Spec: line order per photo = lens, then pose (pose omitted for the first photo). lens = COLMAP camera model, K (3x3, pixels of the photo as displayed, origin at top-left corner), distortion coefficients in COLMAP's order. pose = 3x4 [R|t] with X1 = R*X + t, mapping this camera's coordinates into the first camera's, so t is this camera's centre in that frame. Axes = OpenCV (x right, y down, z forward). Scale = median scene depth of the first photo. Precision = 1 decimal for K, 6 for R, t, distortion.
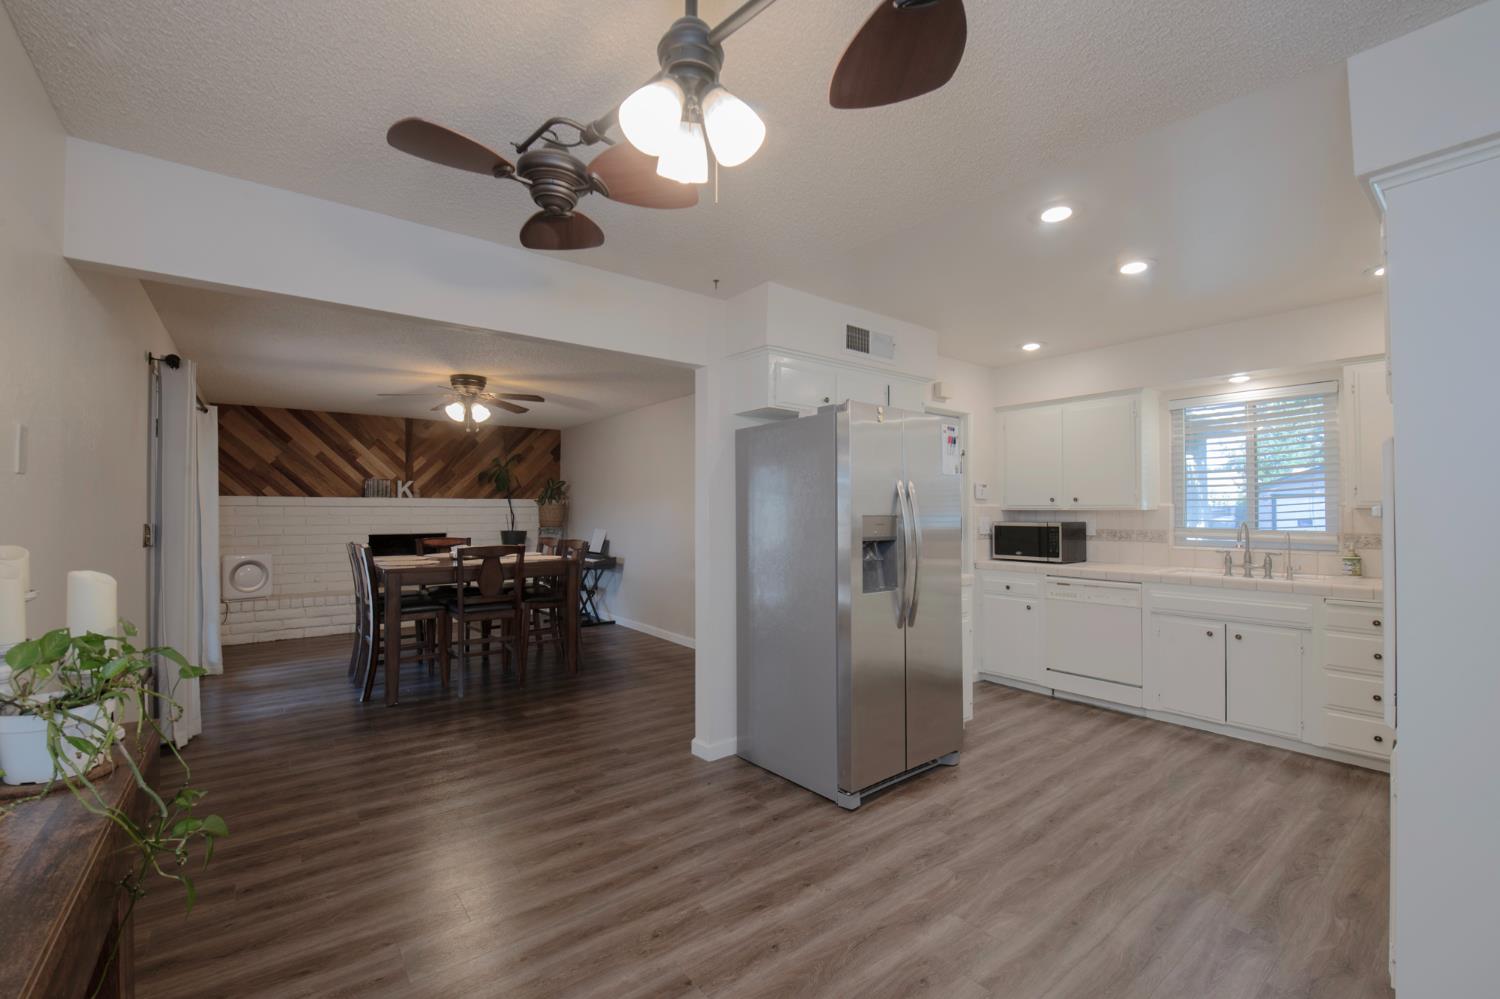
lens RADIAL K [[622.1, 0, 744.3], [0, 622.1, 508.2], [0, 0, 1]] dist [-0.004040, -0.002962]
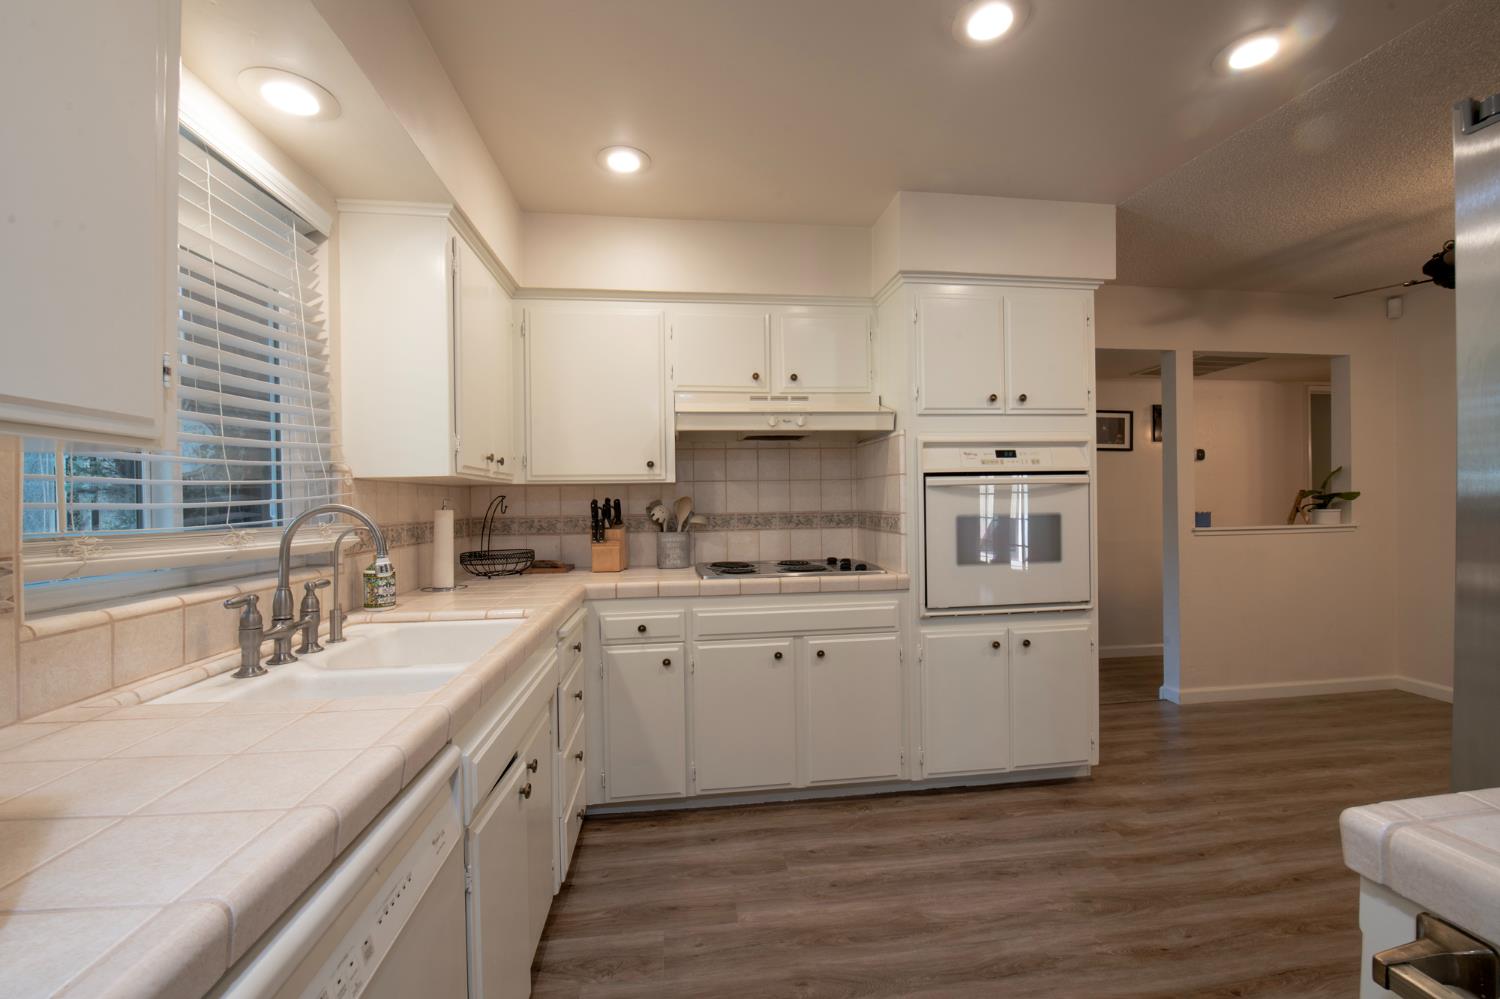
lens RADIAL K [[622.1, 0, 750.9], [0, 622.1, 513.6], [0, 0, 1]] dist [-0.004040, -0.002962]
pose [[-0.866856, 0.004692, 0.498537, 0.431697], [0.011974, 0.999863, 0.011409, 0.027438], [-0.498415, 0.015859, -0.866793, 1.241729]]
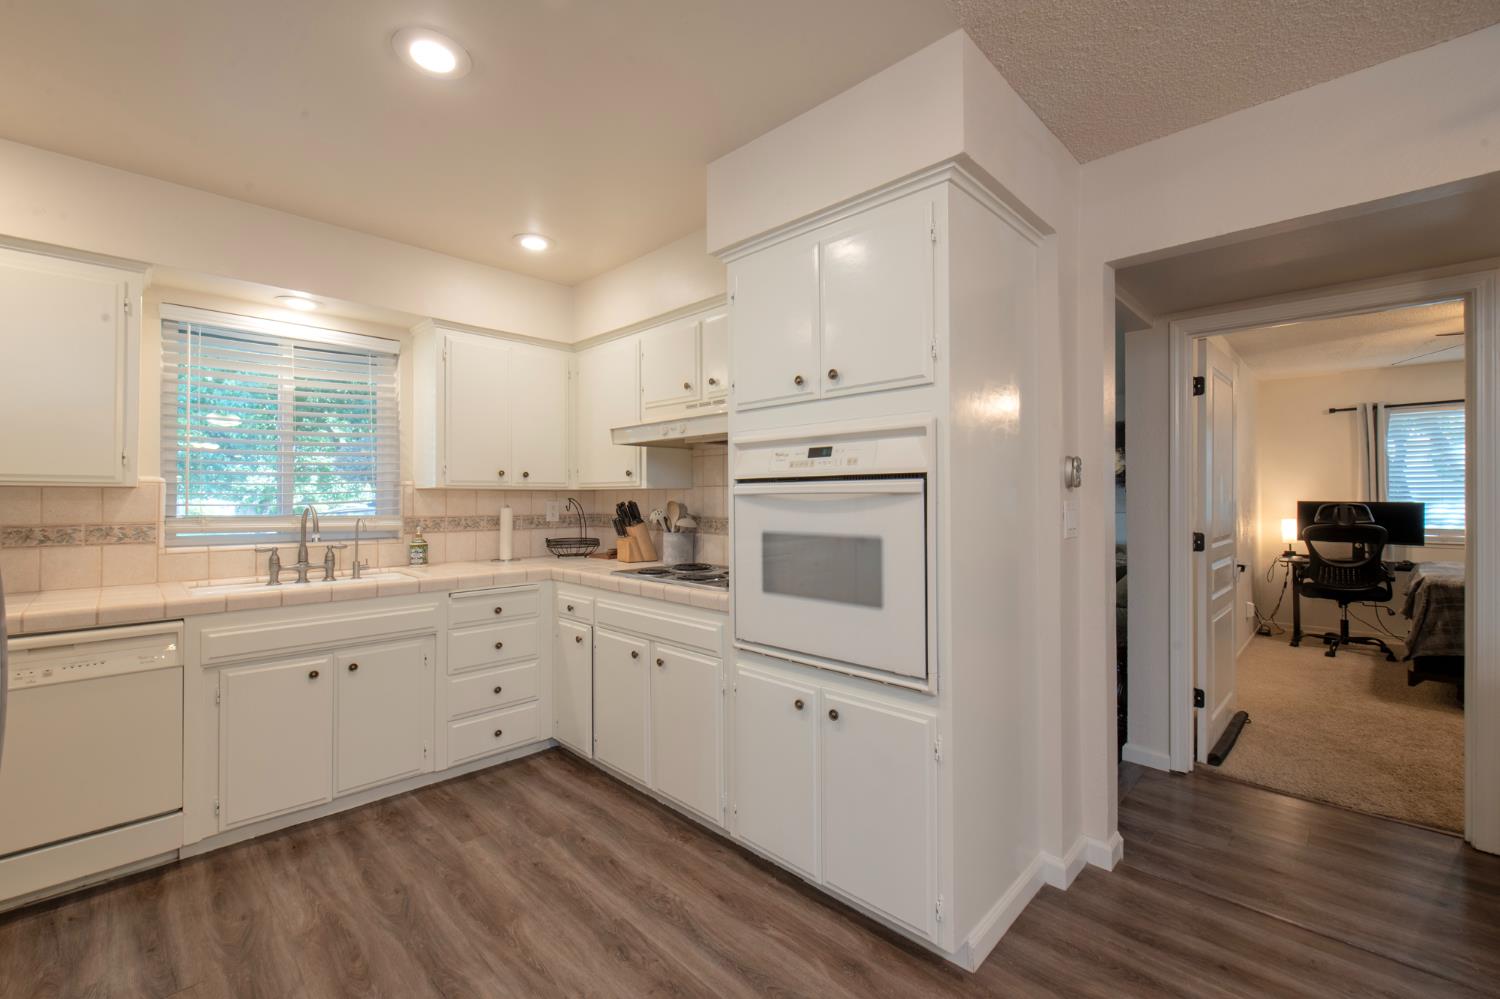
lens RADIAL K [[622.1, 0, 749.5], [0, 622.1, 494.8], [0, 0, 1]] dist [-0.004040, -0.002962]
pose [[-0.149453, 0.005748, 0.988752, 0.025577], [-0.007157, 0.999951, -0.006895, 0.011349], [-0.988743, -0.008107, -0.149404, 0.628500]]
